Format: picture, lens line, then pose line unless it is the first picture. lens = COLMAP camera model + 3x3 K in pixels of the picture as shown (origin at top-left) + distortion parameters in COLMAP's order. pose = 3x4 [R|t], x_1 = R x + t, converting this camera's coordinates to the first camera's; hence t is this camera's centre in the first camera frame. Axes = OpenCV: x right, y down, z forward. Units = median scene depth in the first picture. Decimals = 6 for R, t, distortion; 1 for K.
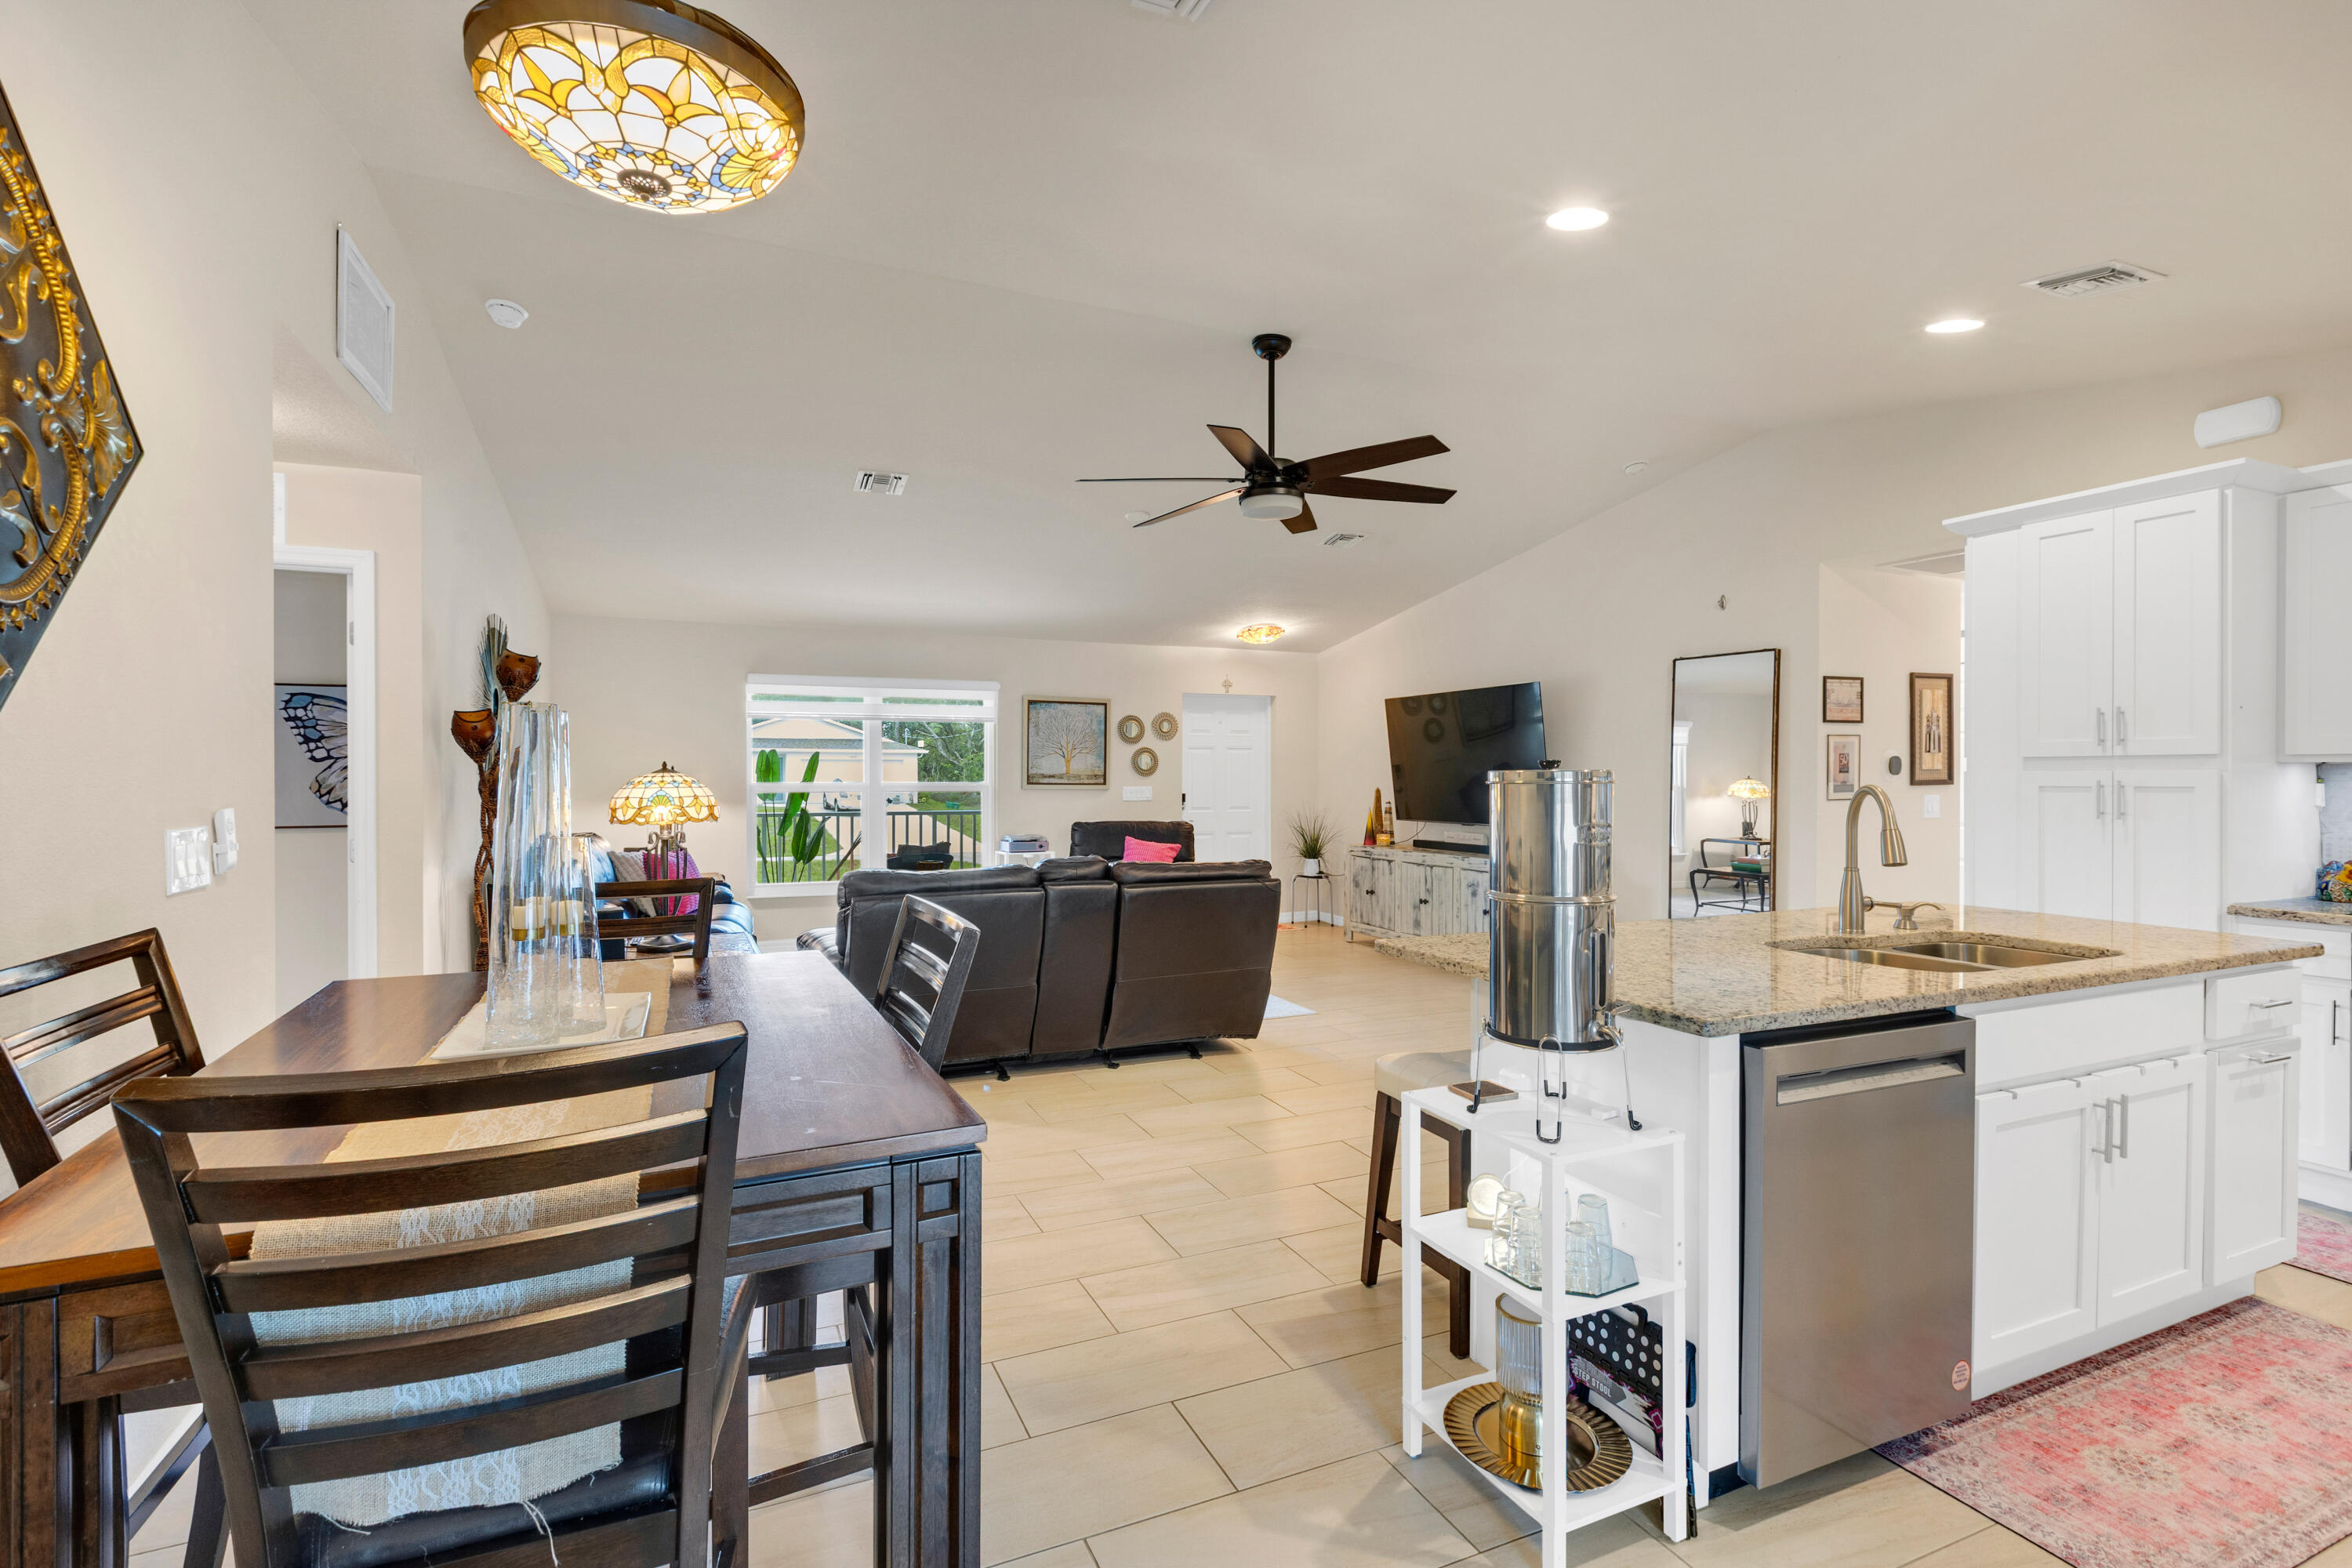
lens RADIAL K [[1074.5, 0, 1161.1], [0, 1074.5, 771.9], [0, 0, 1]] dist [0.003771, -0.001277]
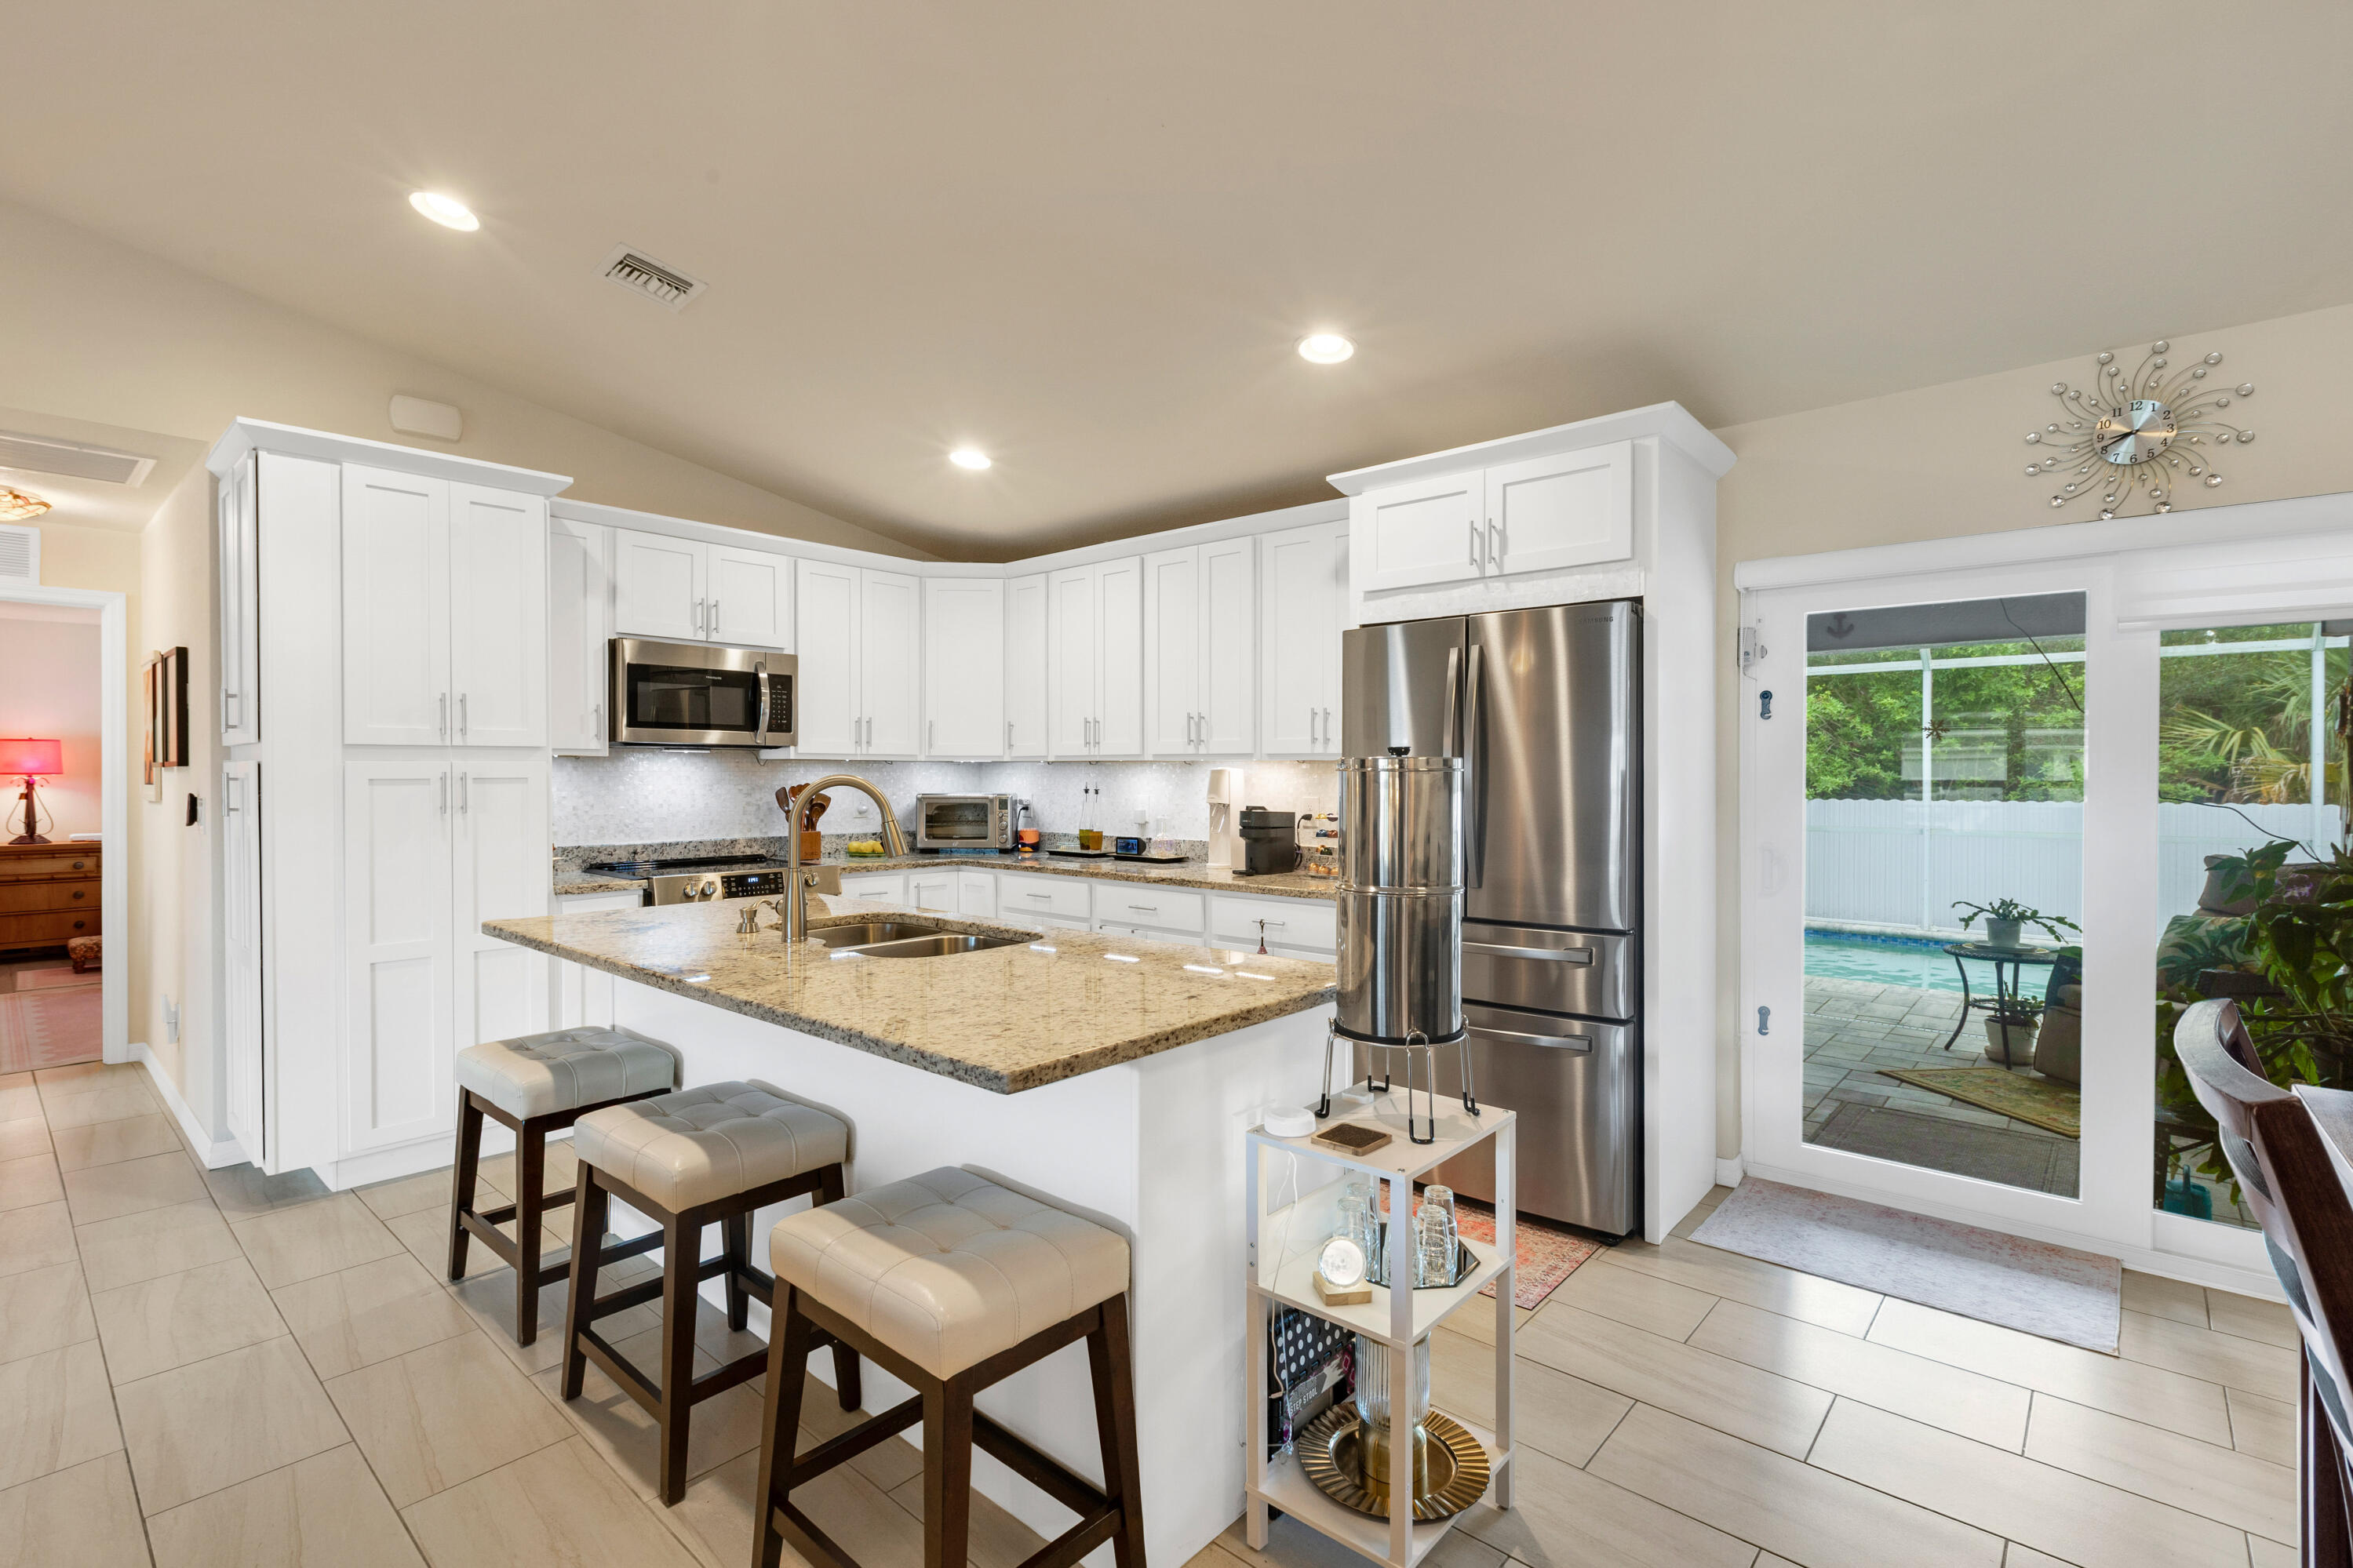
lens RADIAL K [[1074.8, 0, 1160.5], [0, 1074.8, 784.3], [0, 0, 1]] dist [0.003771, -0.001277]
pose [[-0.407172, -0.011256, 0.913282, -0.155652], [-0.001348, 0.999930, 0.011723, 0.005044], [-0.913351, 0.003542, -0.407159, 0.573980]]
